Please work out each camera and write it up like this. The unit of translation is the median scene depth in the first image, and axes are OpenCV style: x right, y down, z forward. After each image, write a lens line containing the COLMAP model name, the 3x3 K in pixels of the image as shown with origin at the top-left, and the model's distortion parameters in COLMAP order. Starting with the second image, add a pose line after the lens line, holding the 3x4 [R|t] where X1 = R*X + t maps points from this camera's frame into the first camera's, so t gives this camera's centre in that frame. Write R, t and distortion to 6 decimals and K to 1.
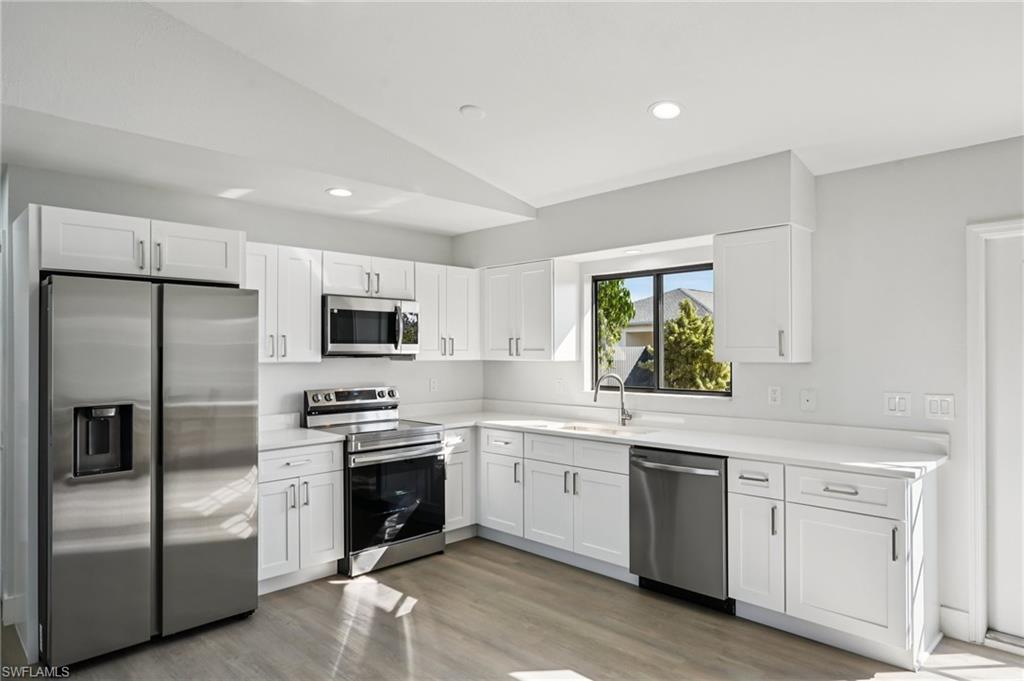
lens RADIAL K [[617.7, 0, 510.8], [0, 617.7, 343.0], [0, 0, 1]] dist [0.002807, 0.000778]
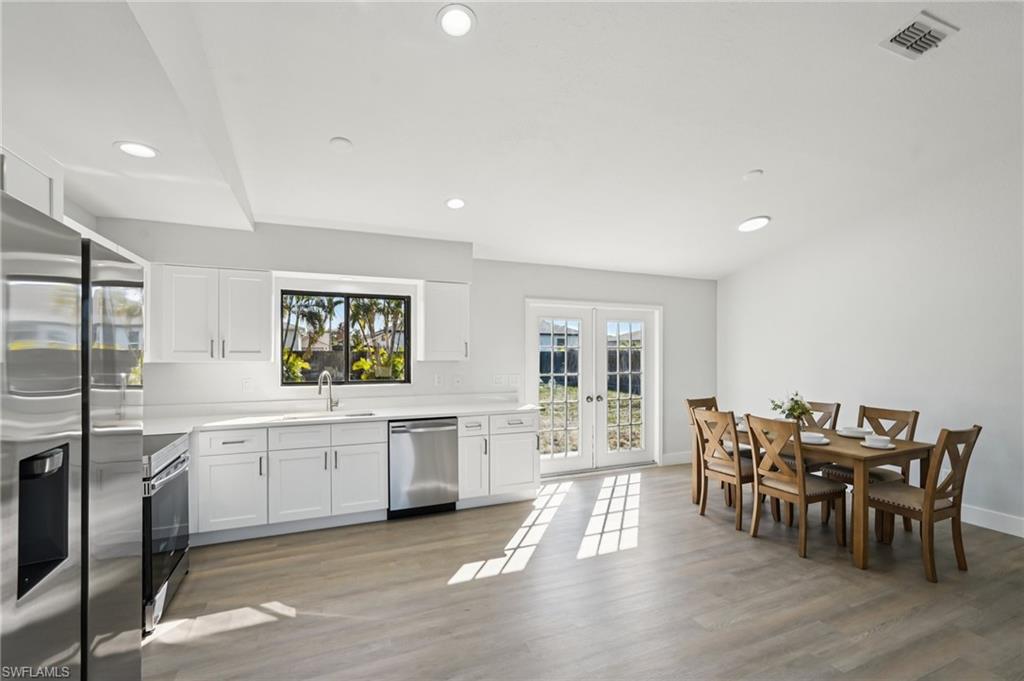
lens RADIAL K [[451.7, 0, 509.1], [0, 451.7, 347.7], [0, 0, 1]] dist [-0.000494, 0.000429]
pose [[0.380892, 0.013086, 0.924527, -0.624314], [-0.015568, 0.999849, -0.007738, 0.002595], [-0.924489, -0.011446, 0.381038, 0.337183]]
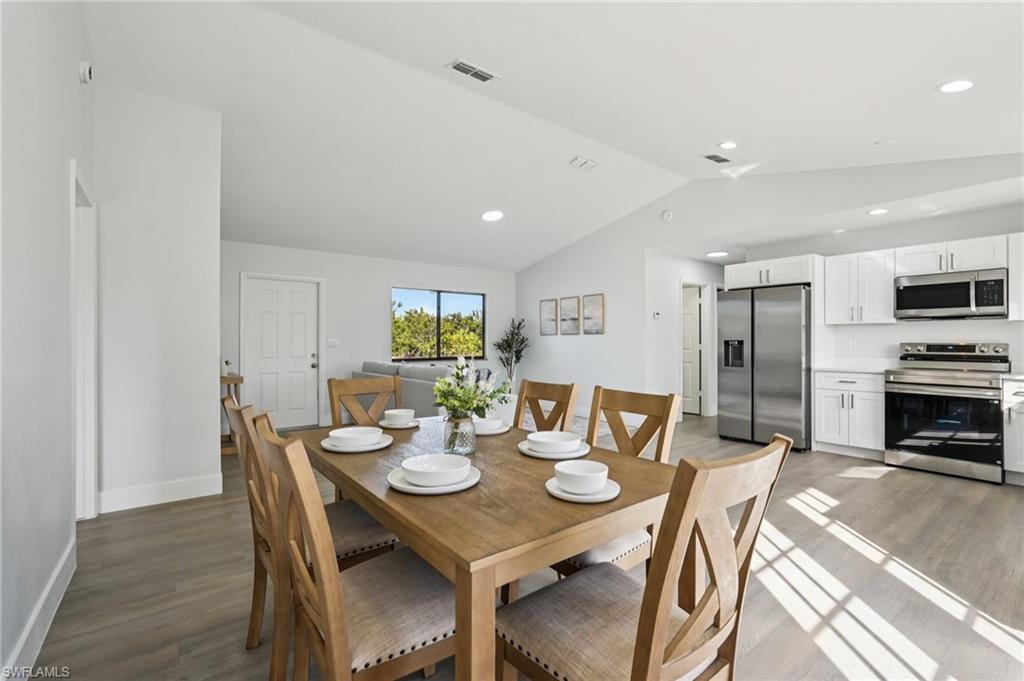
lens RADIAL K [[451.7, 0, 514.9], [0, 451.7, 339.1], [0, 0, 1]] dist [-0.000494, 0.000429]
pose [[-0.135413, -0.000759, -0.990789, 0.914272], [0.014937, 0.999884, -0.002807, 0.059546], [0.990677, -0.015180, -0.135386, 0.237102]]
